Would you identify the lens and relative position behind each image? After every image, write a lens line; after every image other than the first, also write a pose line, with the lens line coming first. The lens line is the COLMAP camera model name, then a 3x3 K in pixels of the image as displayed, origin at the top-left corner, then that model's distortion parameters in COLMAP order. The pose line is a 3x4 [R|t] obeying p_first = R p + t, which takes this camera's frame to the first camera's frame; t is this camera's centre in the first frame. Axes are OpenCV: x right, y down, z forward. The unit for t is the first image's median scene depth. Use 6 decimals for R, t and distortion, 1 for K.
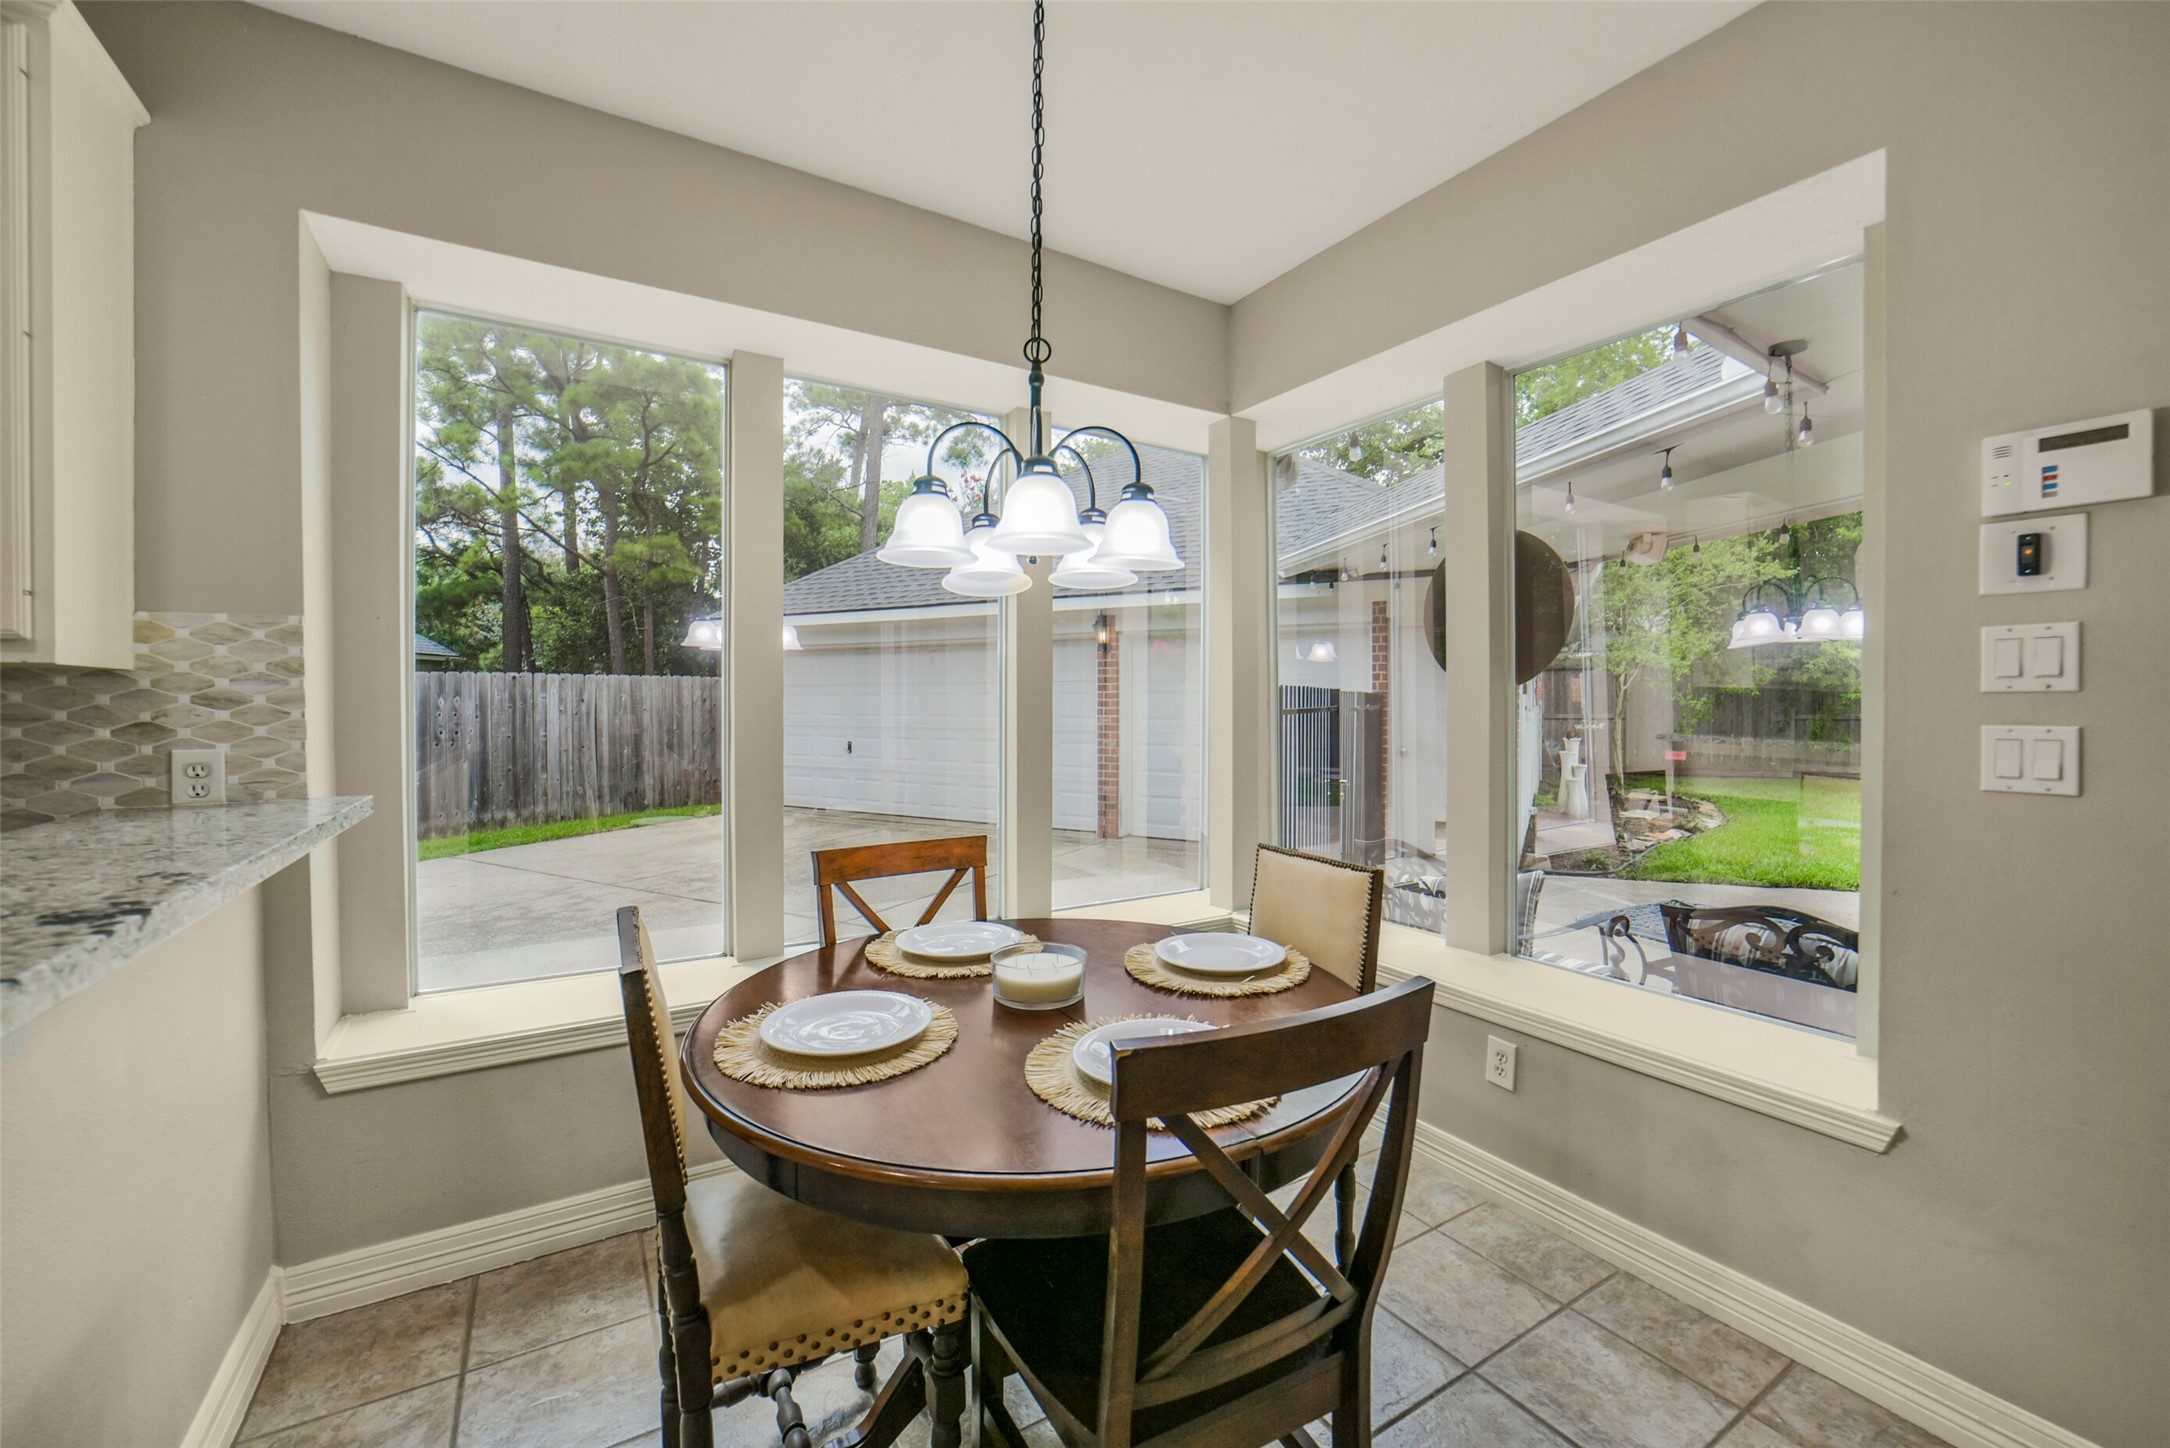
lens RADIAL K [[845.1, 0, 1096.6], [0, 845.1, 707.3], [0, 0, 1]] dist [-0.033301, 0.010655]
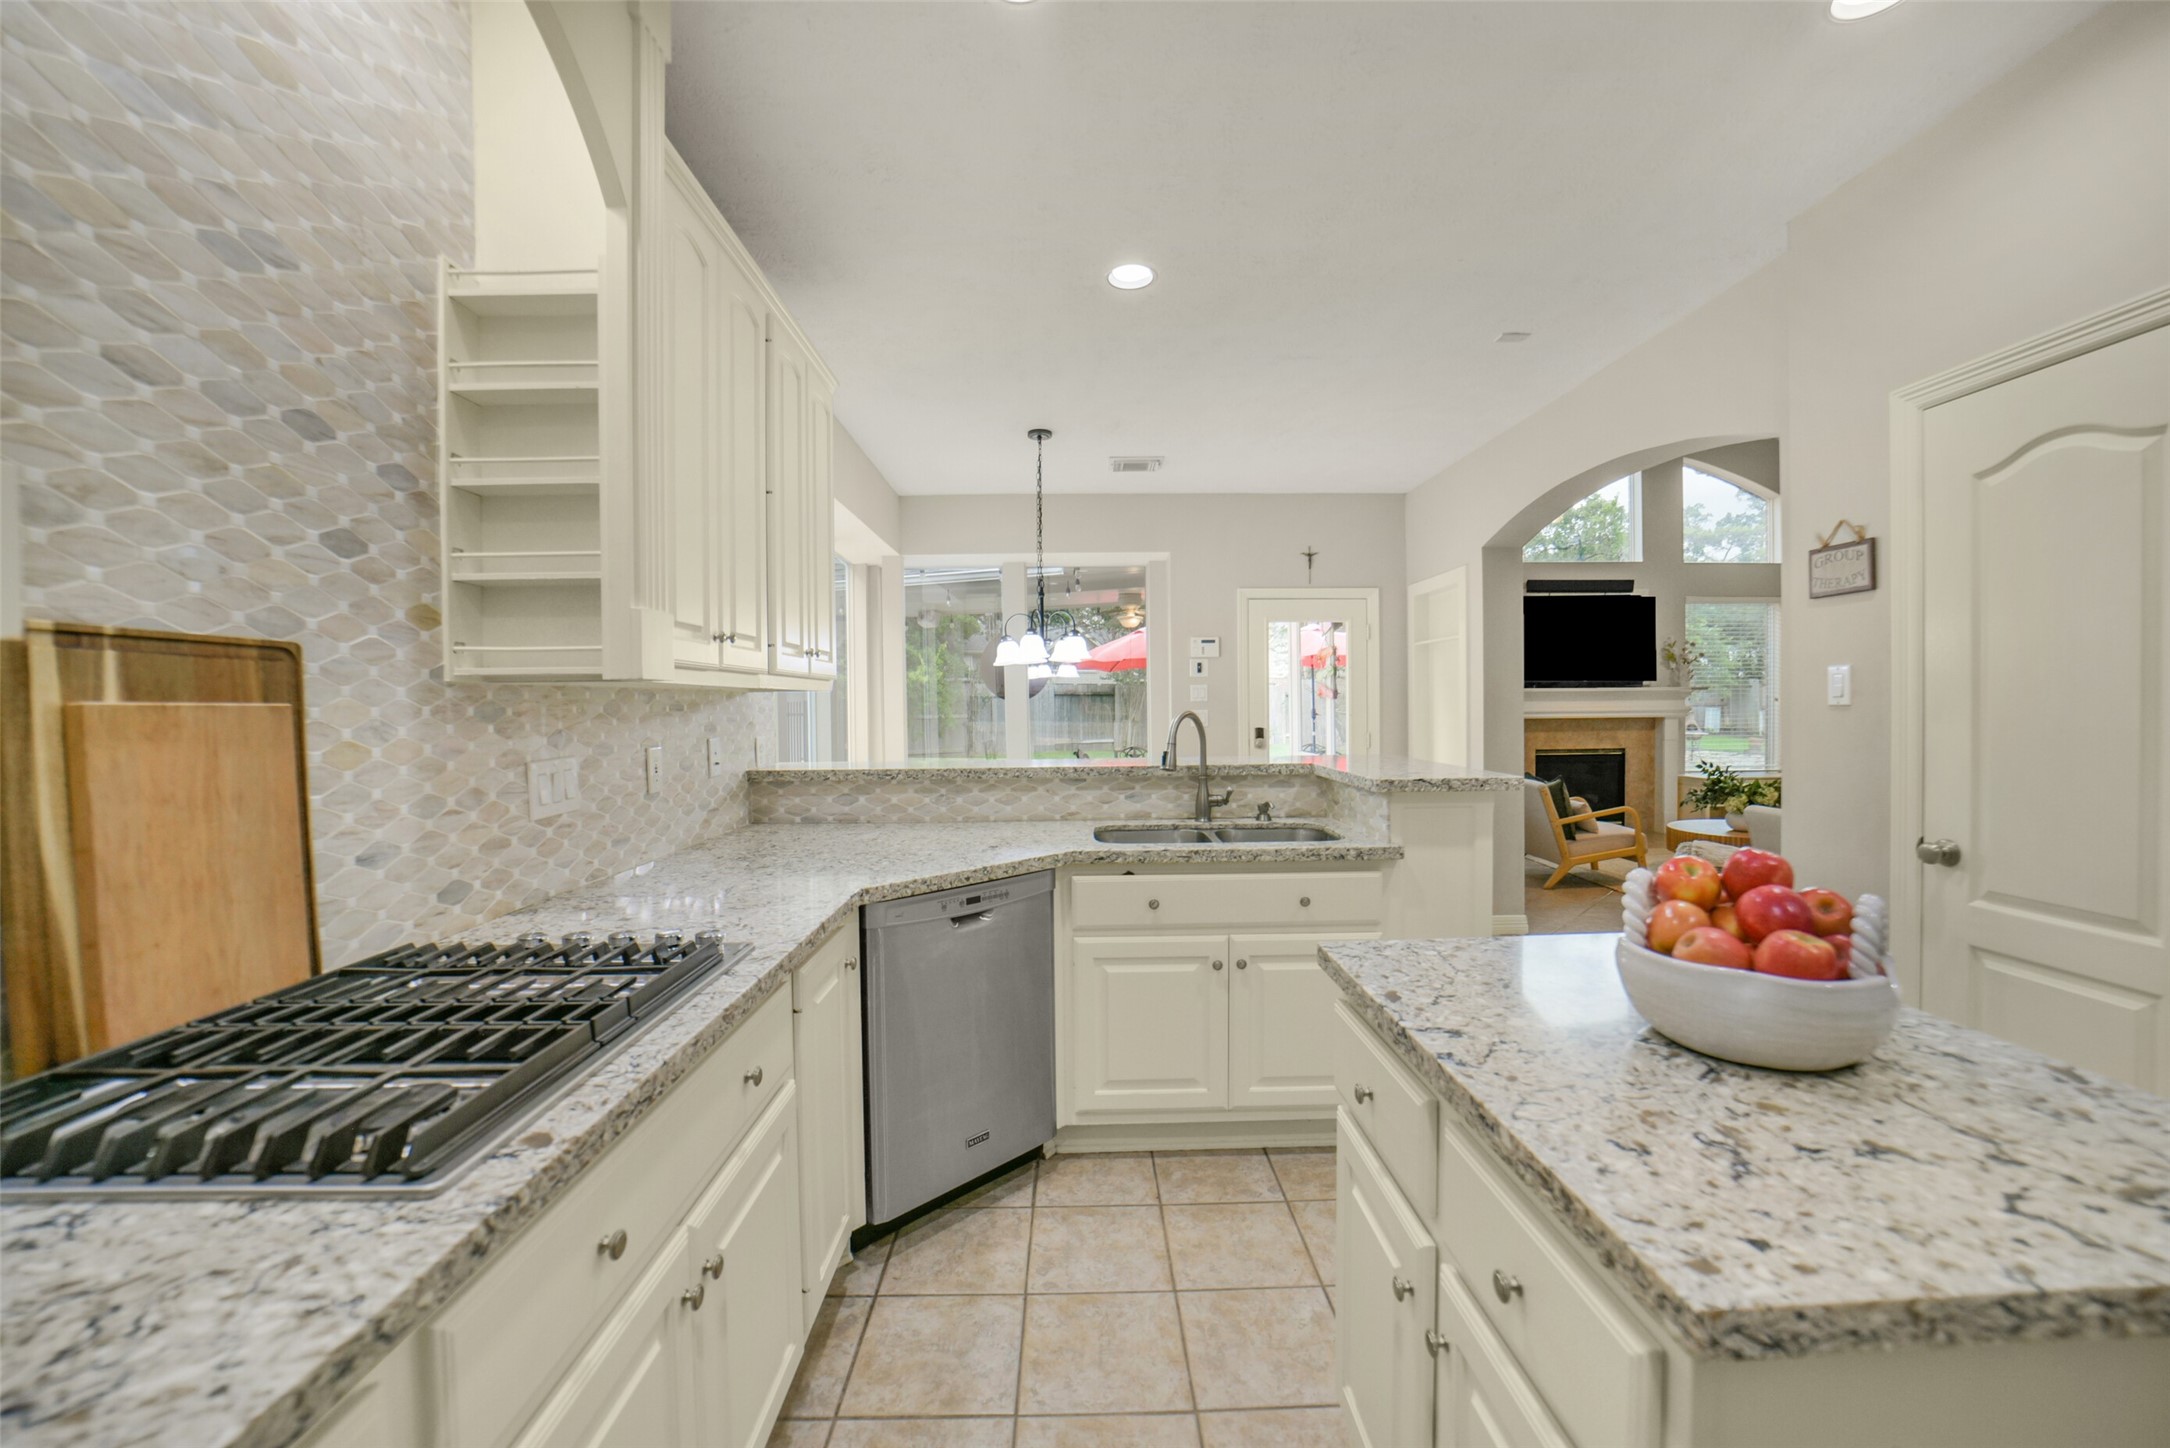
lens RADIAL K [[872.3, 0, 1094.9], [0, 872.3, 721.0], [0, 0, 1]] dist [-0.035681, 0.009518]
pose [[0.527033, -0.021801, 0.849565, -0.421861], [0.018825, 0.999725, 0.013976, 0.000875], [-0.849636, 0.008627, 0.527298, -0.122847]]
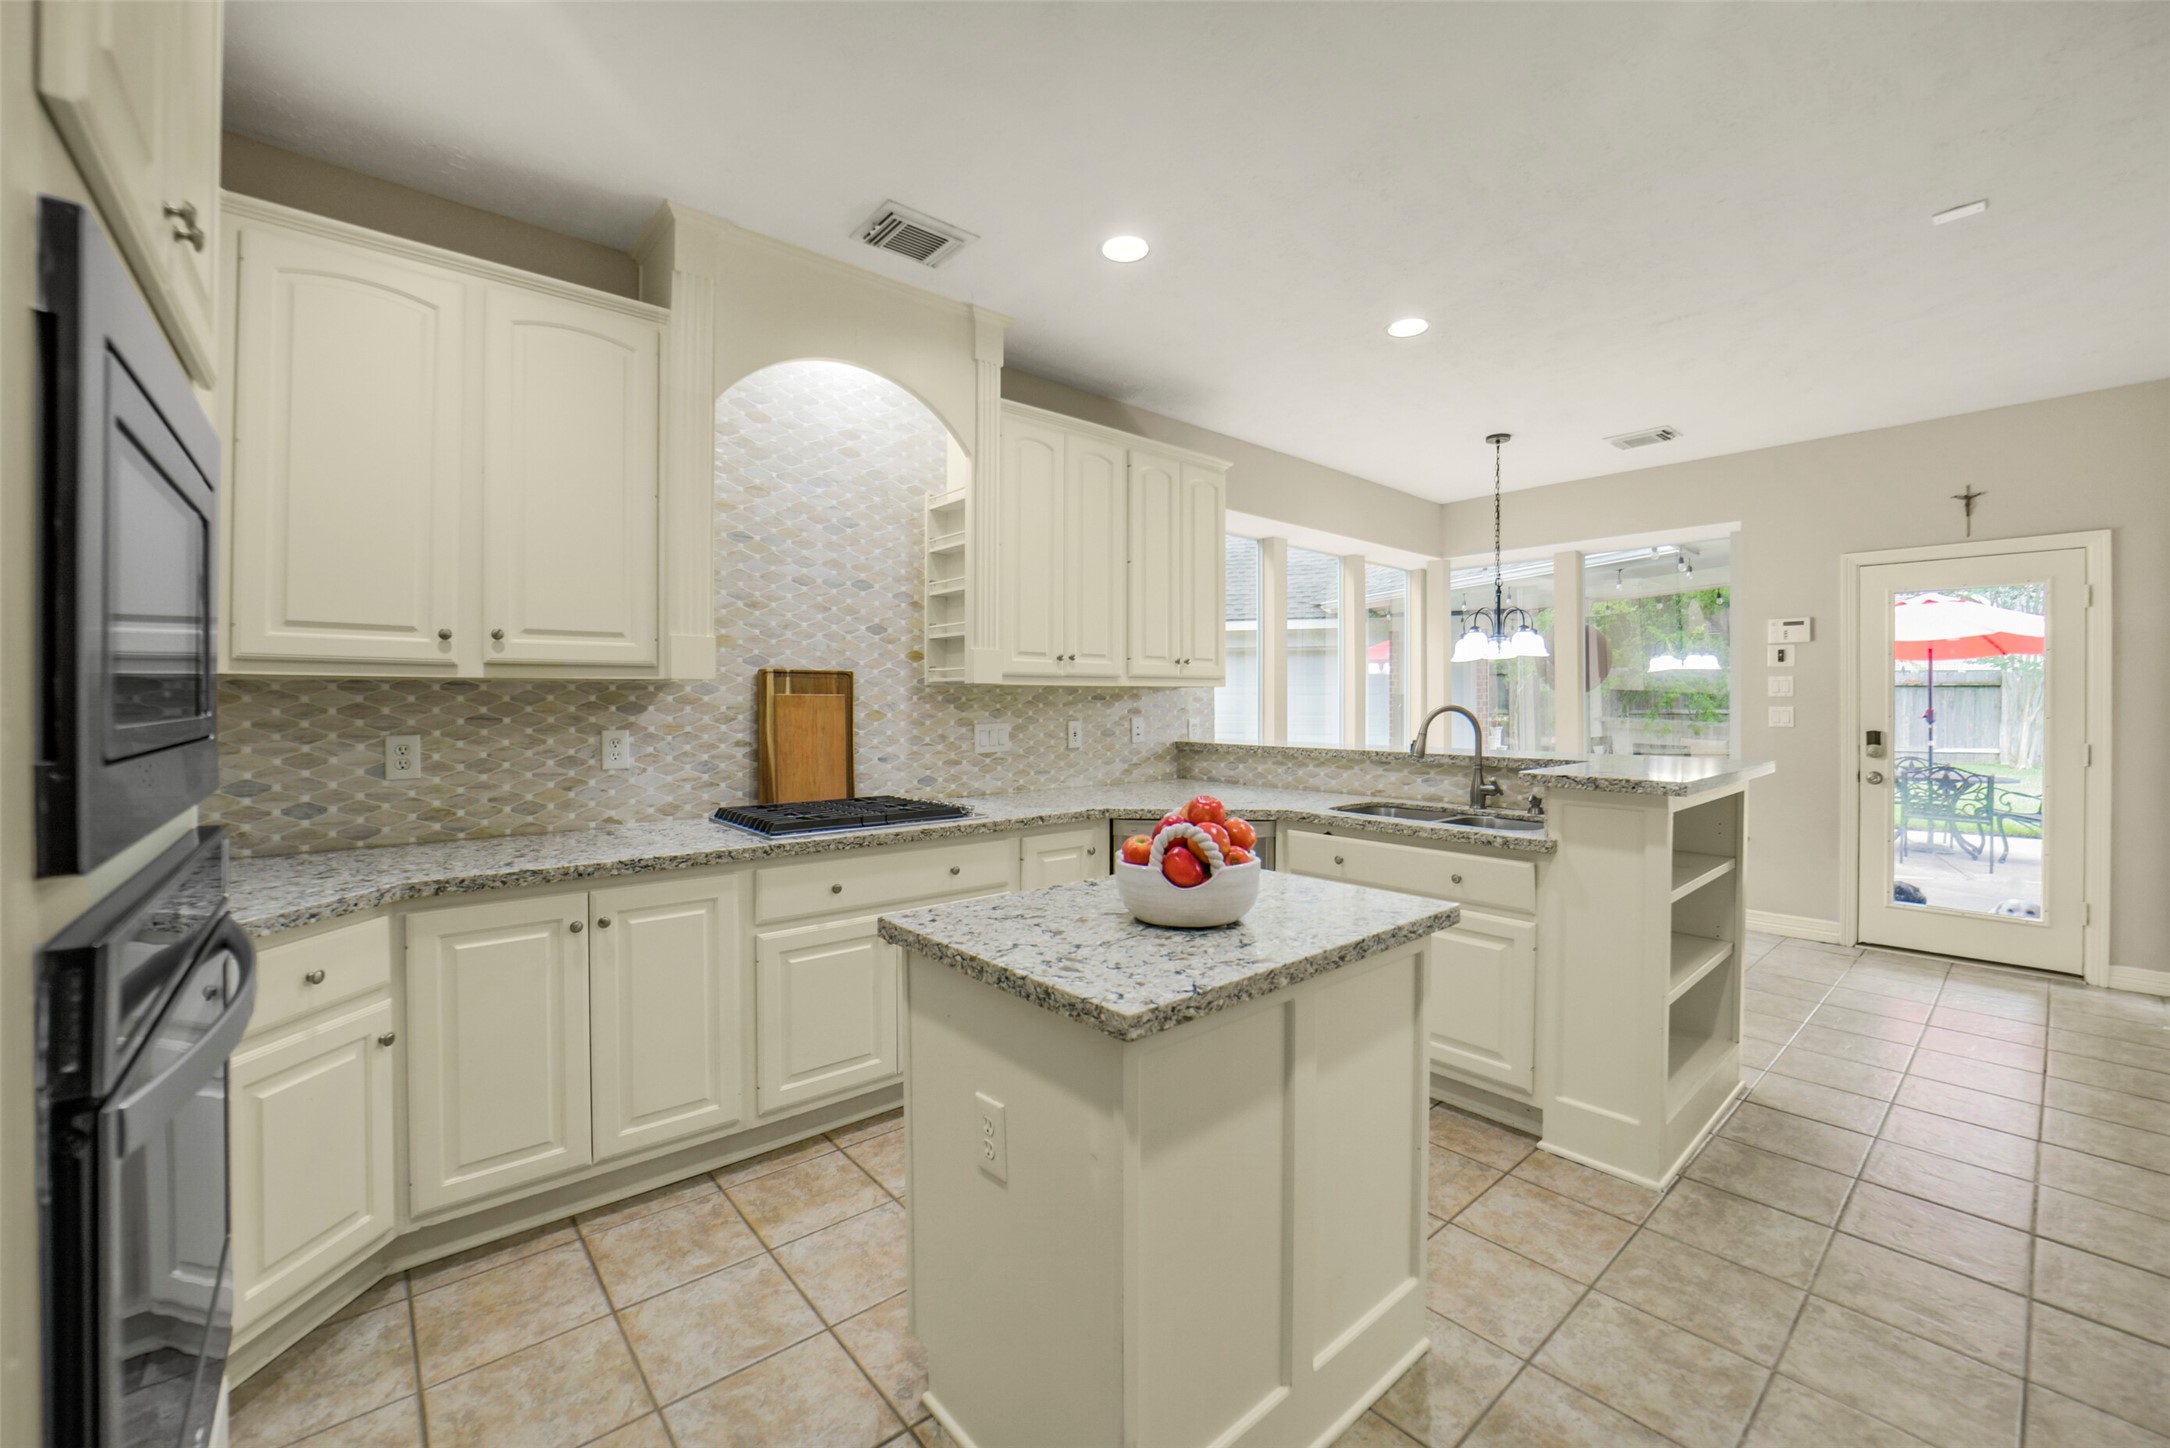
lens RADIAL K [[882.7, 0, 1085.1], [0, 882.7, 700.8], [0, 0, 1]] dist [-0.041347, 0.012823]
pose [[0.992397, -0.000383, 0.123076, -0.319376], [0.001372, 0.999967, -0.007945, 0.003308], [-0.123069, 0.008054, 0.992365, -0.323657]]
